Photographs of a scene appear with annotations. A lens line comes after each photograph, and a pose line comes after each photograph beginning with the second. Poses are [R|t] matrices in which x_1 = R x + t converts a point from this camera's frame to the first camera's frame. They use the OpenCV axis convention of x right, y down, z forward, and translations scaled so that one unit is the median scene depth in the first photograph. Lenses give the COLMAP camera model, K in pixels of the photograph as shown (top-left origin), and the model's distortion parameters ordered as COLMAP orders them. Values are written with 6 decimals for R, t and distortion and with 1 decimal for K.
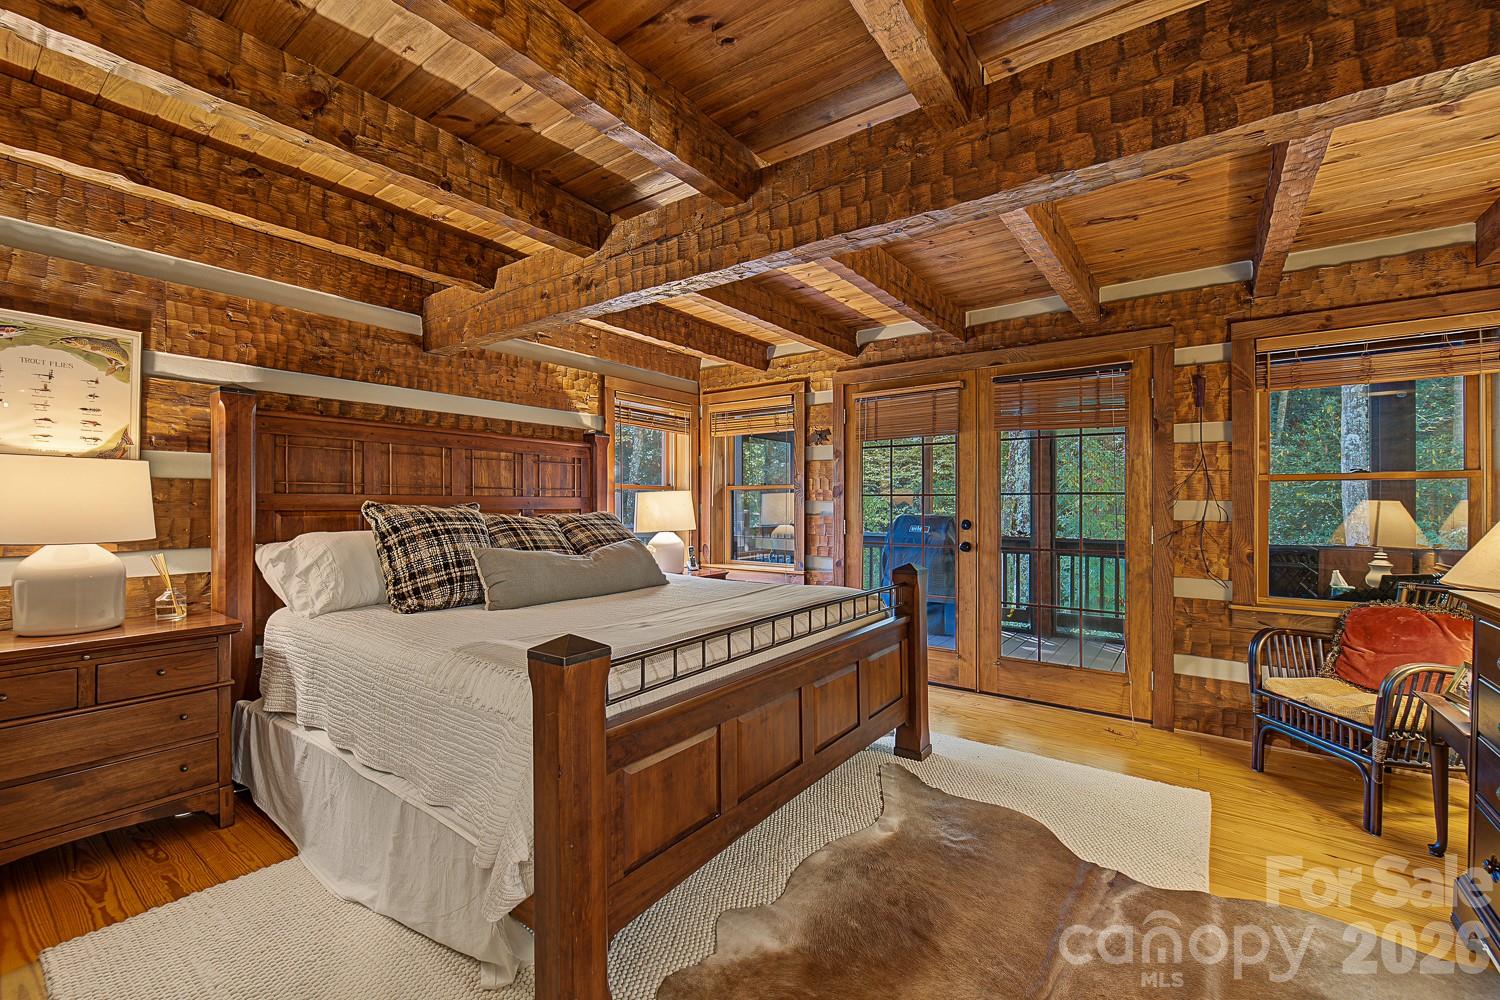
lens RADIAL K [[624.0, 0, 750.0], [0, 624.0, 502.2], [0, 0, 1]] dist [-0.001862, -0.000120]
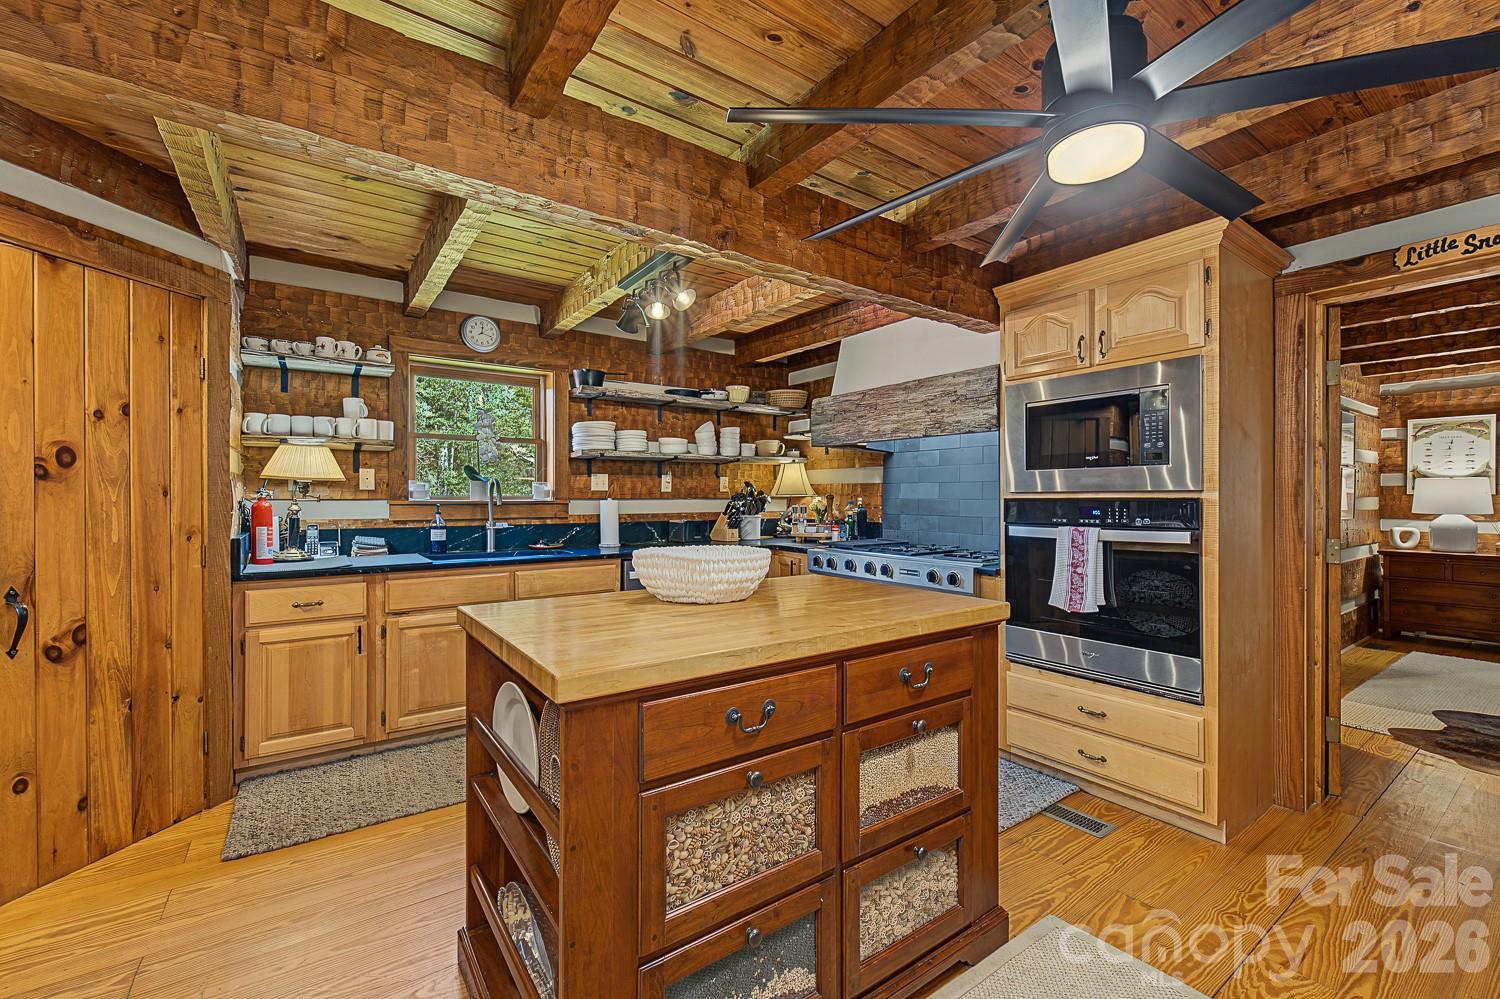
lens RADIAL K [[624.0, 0, 752.3], [0, 624.0, 503.0], [0, 0, 1]] dist [-0.001862, -0.000120]
pose [[-0.306924, 0.001033, -0.951733, 1.751049], [0.000414, 0.999999, 0.000951, 0.017686], [0.951734, -0.000102, -0.306924, -0.713348]]
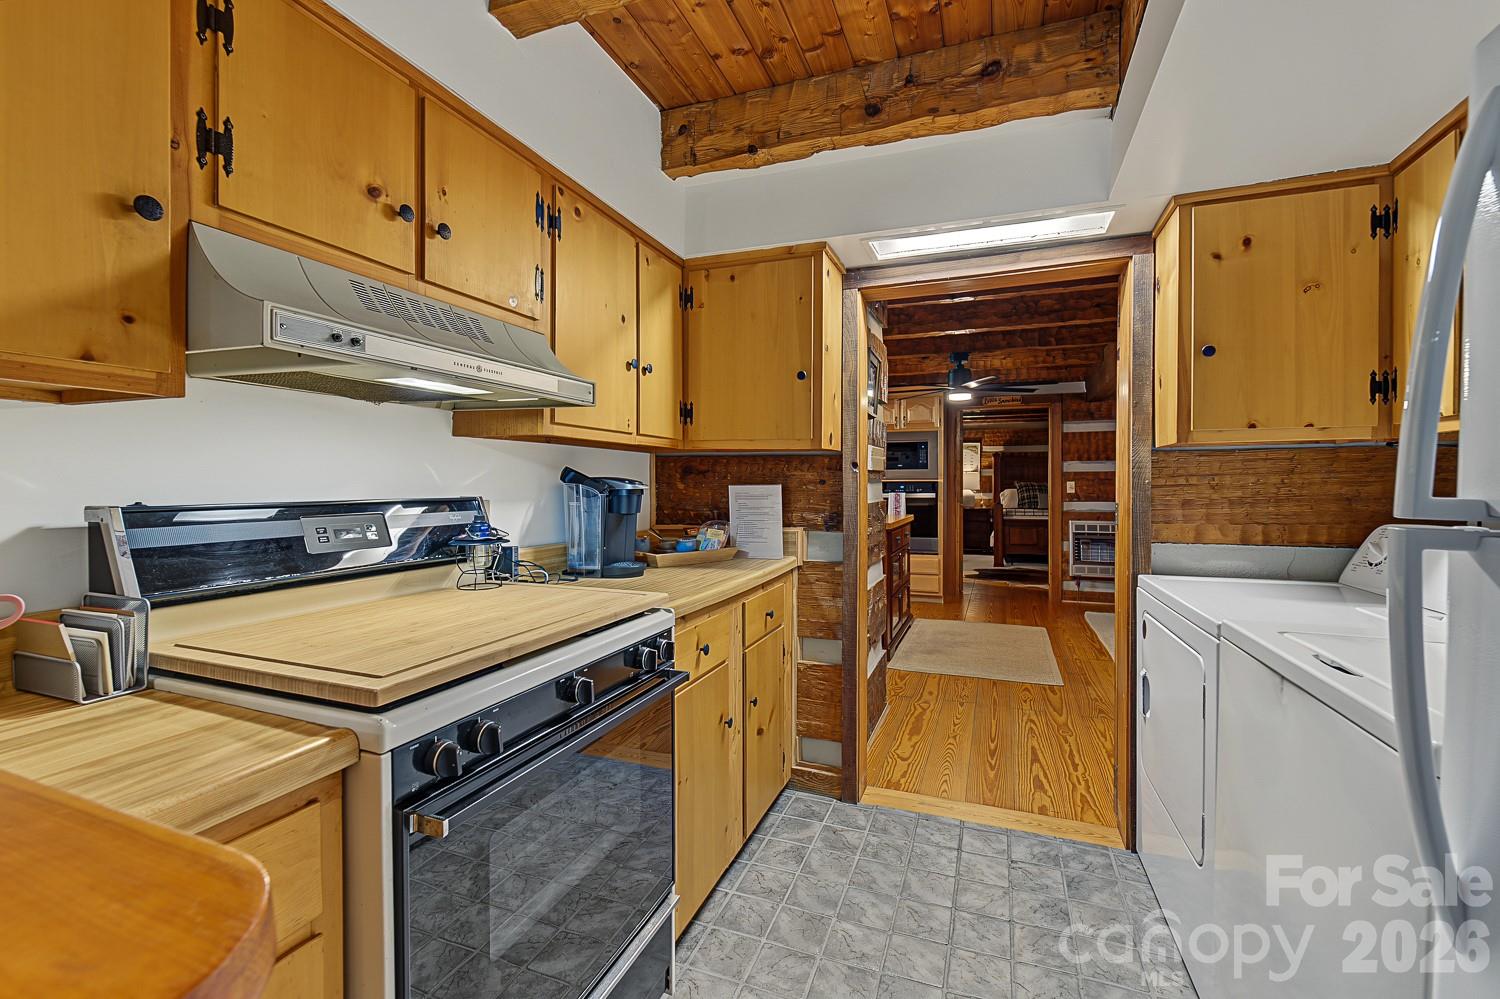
lens RADIAL K [[624.0, 0, 752.3], [0, 624.0, 491.6], [0, 0, 1]] dist [-0.001862, -0.000120]
pose [[0.259257, 0.010599, -0.965750, 2.909681], [-0.001514, 0.999943, 0.010568, 0.027952], [0.965807, -0.001278, 0.259259, -1.720933]]
